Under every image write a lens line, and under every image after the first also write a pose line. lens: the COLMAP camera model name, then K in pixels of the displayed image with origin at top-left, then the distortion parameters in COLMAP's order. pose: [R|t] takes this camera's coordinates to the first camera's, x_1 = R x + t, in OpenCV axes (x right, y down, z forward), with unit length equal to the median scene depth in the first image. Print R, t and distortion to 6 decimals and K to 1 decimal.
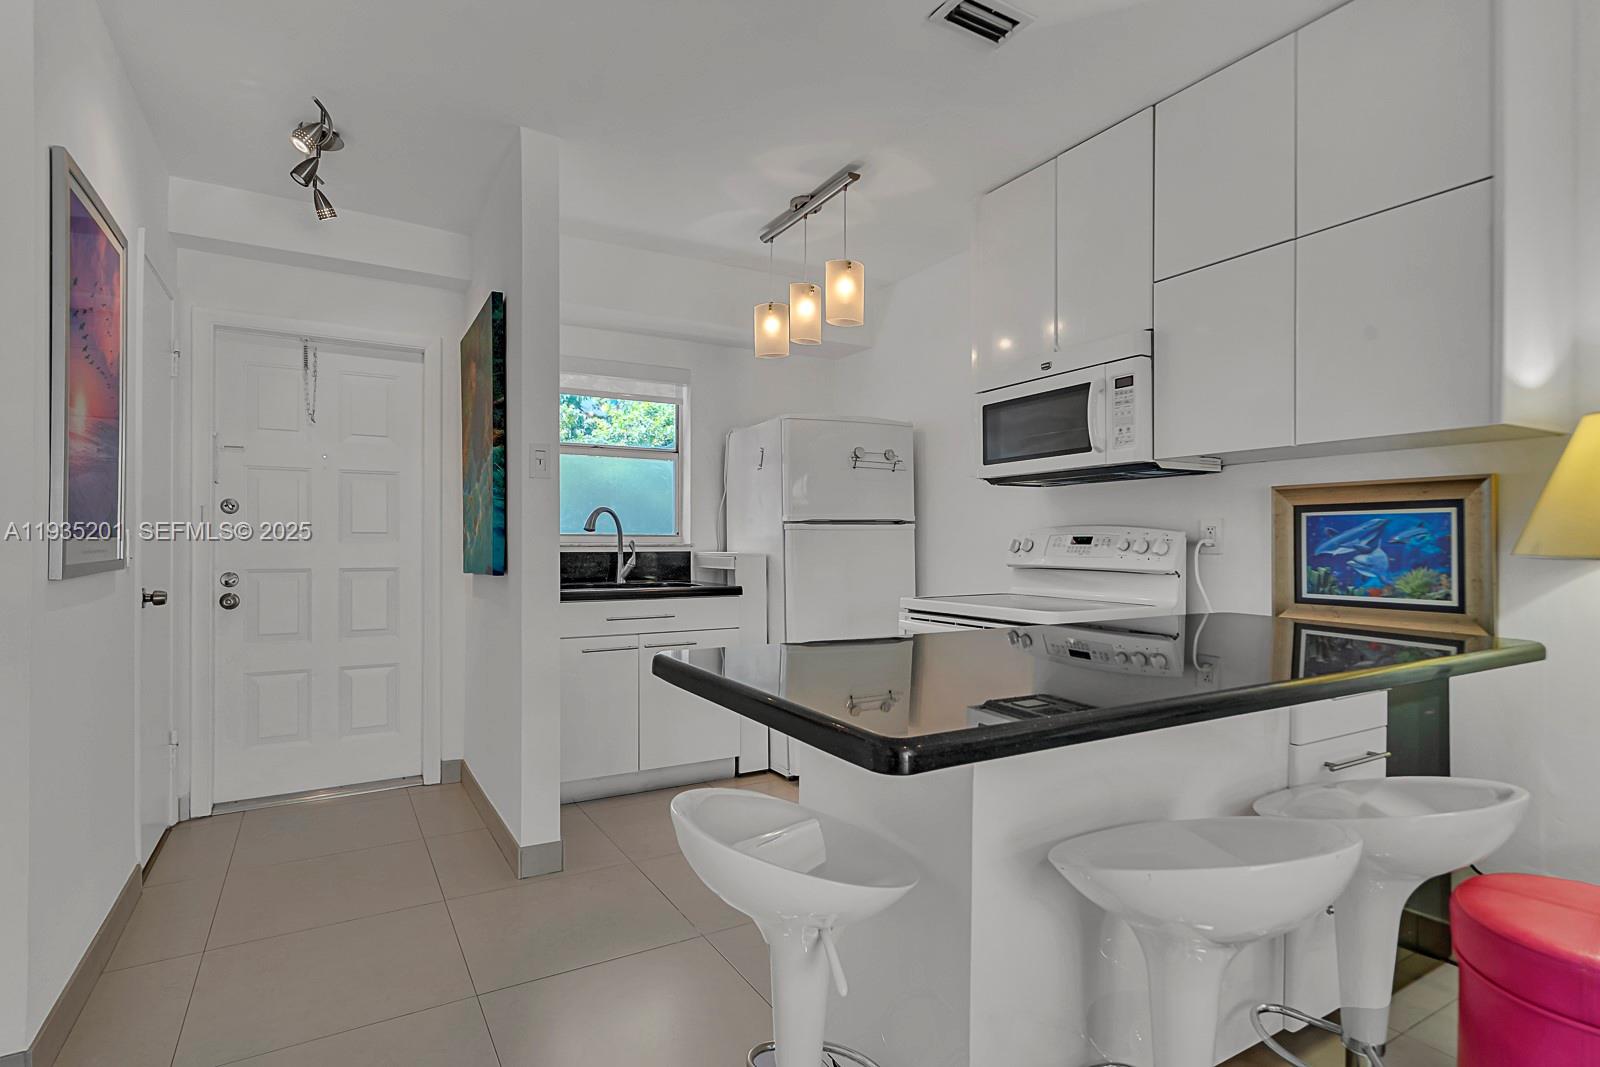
lens RADIAL K [[802.2, 0, 805.7], [0, 802.2, 546.7], [0, 0, 1]] dist [0.004879, -0.001988]
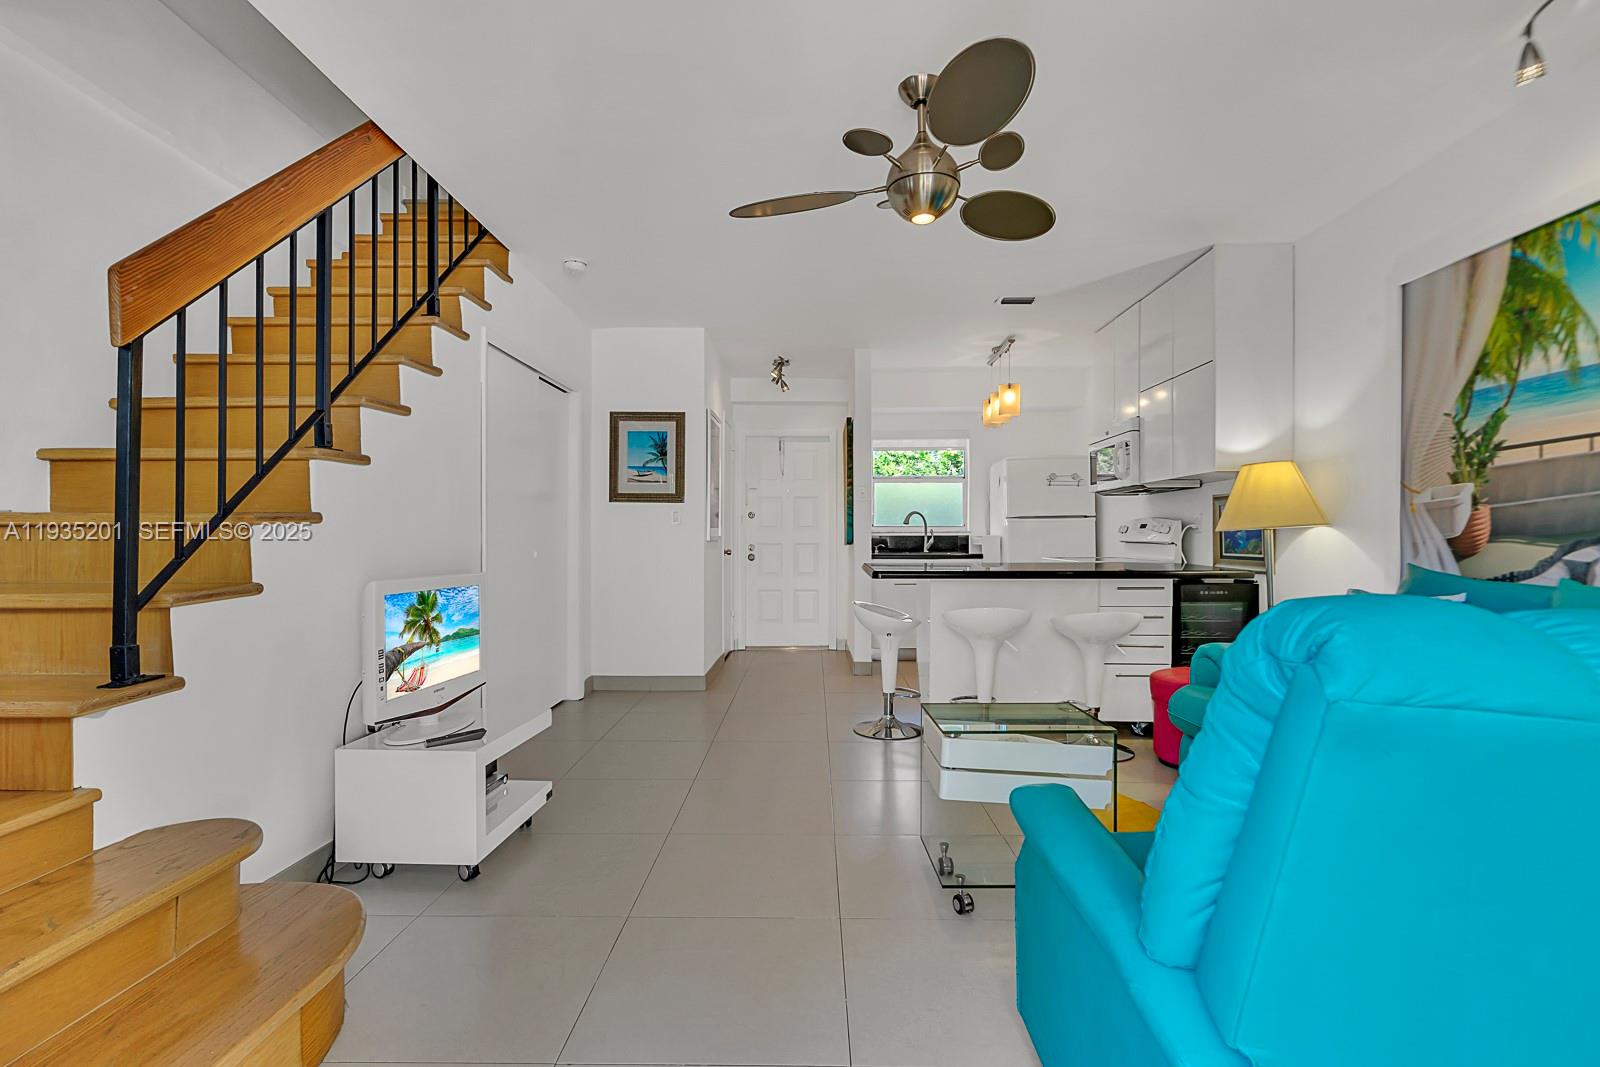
lens RADIAL K [[802.2, 0, 800.9], [0, 802.2, 538.7], [0, 0, 1]] dist [0.004879, -0.001988]
pose [[0.848072, -0.002325, -0.529876, 0.760402], [0.001741, 0.999997, -0.001602, 0.025222], [0.529879, 0.000436, 0.848073, -1.070694]]
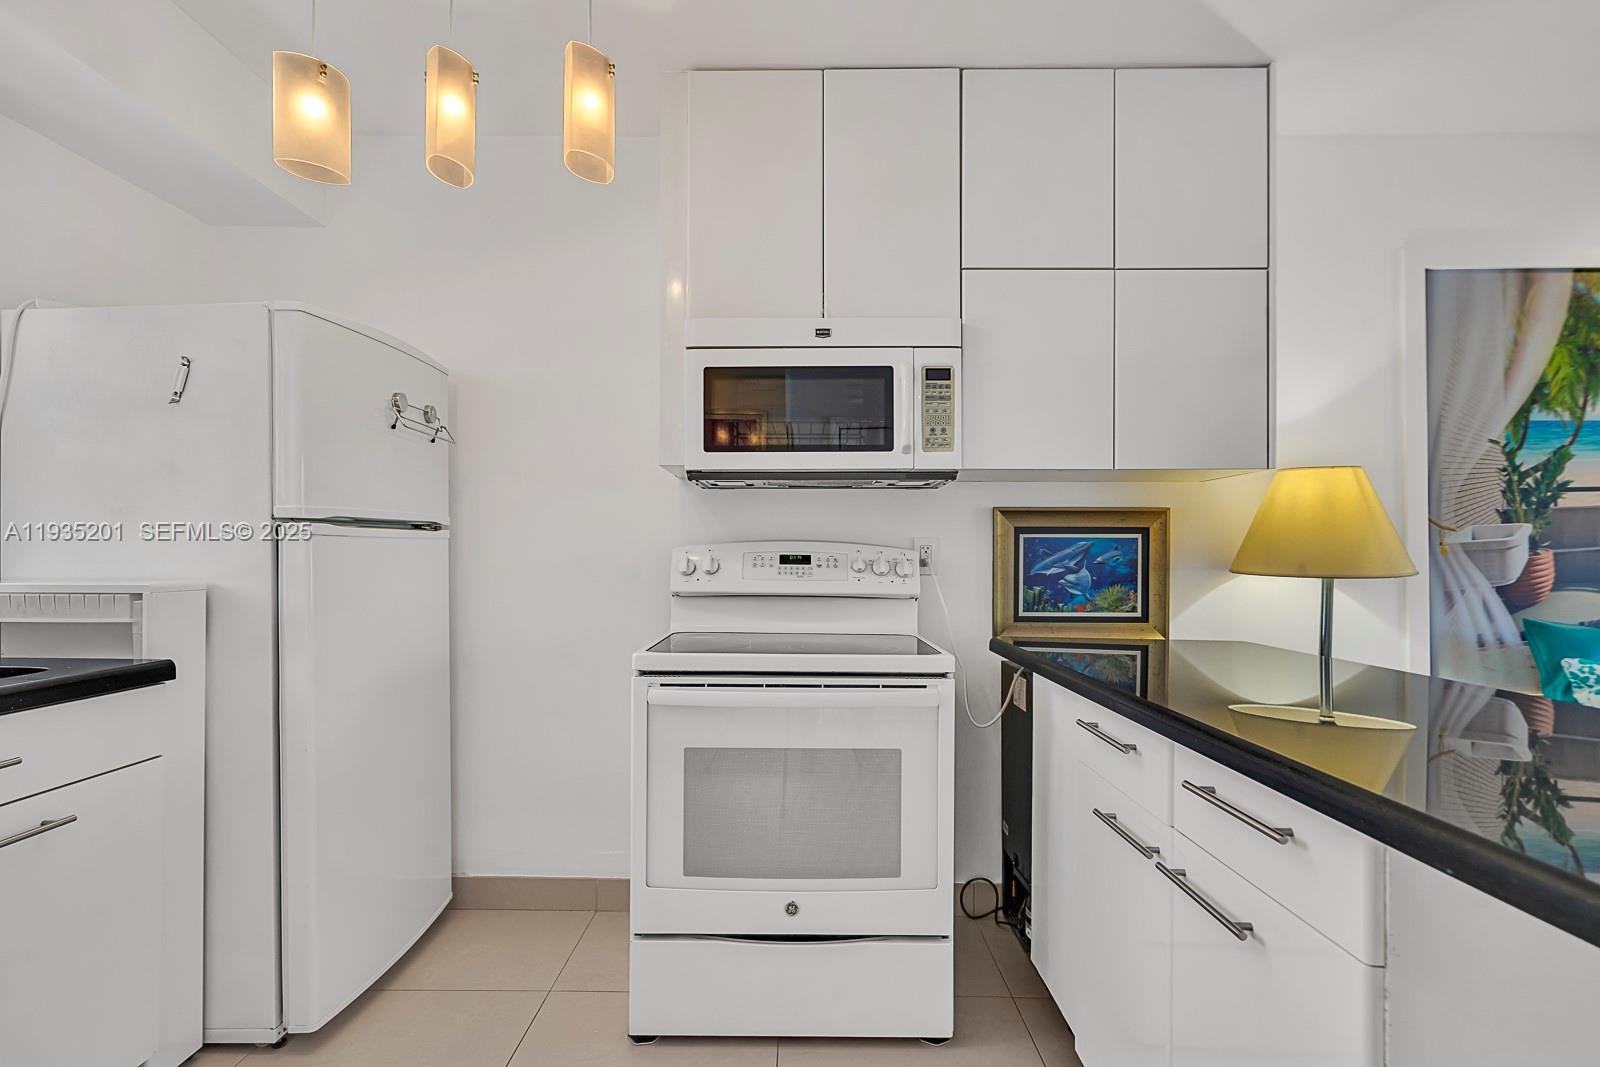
lens RADIAL K [[802.2, 0, 788.4], [0, 802.2, 548.0], [0, 0, 1]] dist [0.004879, -0.001988]
pose [[0.523934, 0.013110, 0.851658, -0.410308], [-0.000106, 0.999883, -0.015327, -0.008470], [-0.851759, 0.007940, 0.523874, 0.699390]]
